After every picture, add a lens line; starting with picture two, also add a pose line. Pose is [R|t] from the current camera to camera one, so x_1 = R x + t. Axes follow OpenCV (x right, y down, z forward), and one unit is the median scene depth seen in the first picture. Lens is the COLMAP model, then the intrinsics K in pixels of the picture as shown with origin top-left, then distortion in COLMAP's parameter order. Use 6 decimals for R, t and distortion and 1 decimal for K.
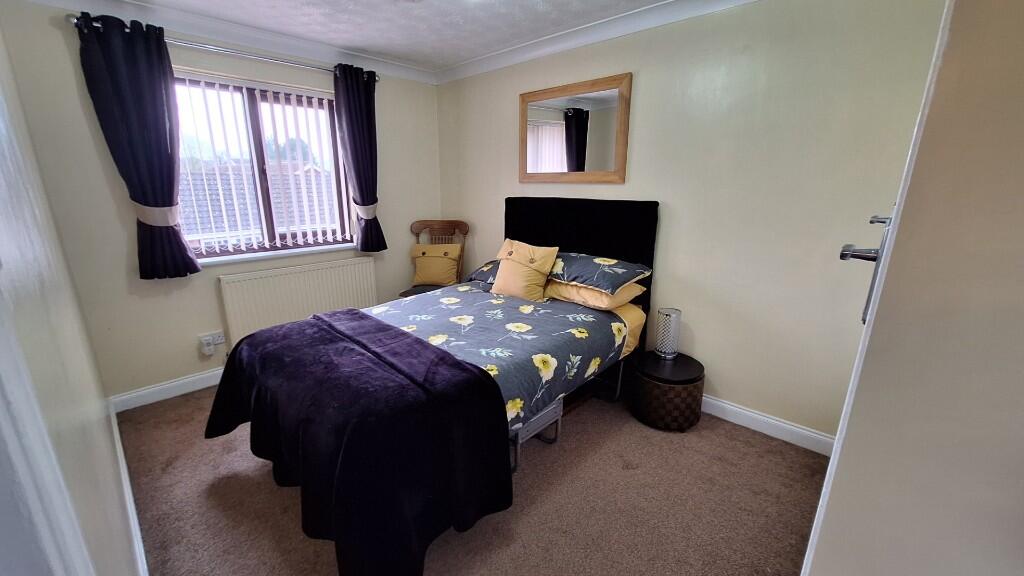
lens RADIAL K [[406.2, 0, 507.7], [0, 406.2, 294.1], [0, 0, 1]] dist [-0.008929, 0.004618]
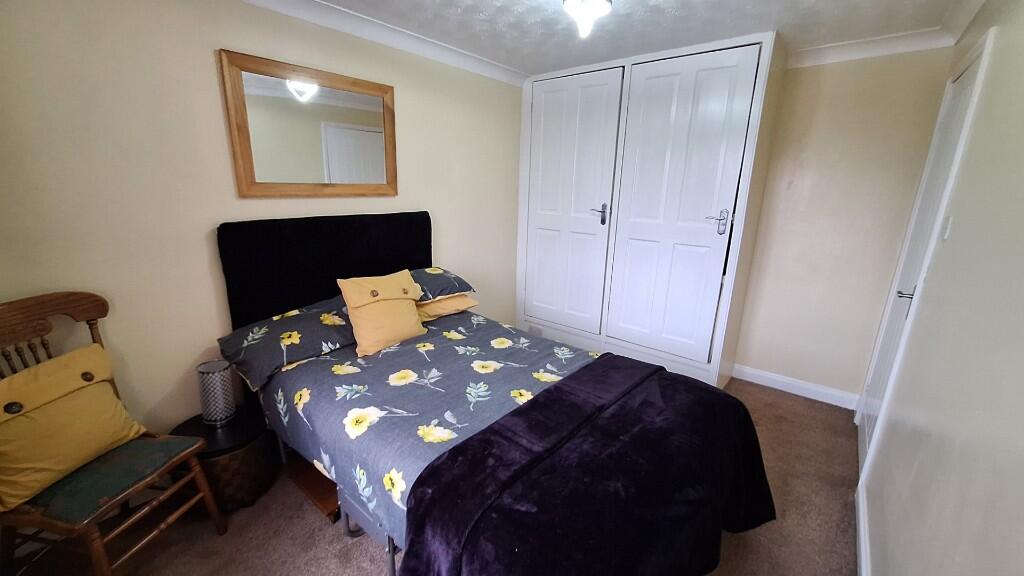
lens RADIAL K [[406.2, 0, 508.1], [0, 406.2, 282.4], [0, 0, 1]] dist [-0.008929, 0.004618]
pose [[-0.065707, -0.215668, 0.974253, -0.804796], [0.269784, 0.936161, 0.225431, -0.242640], [-0.960676, 0.277651, -0.003328, 0.865146]]
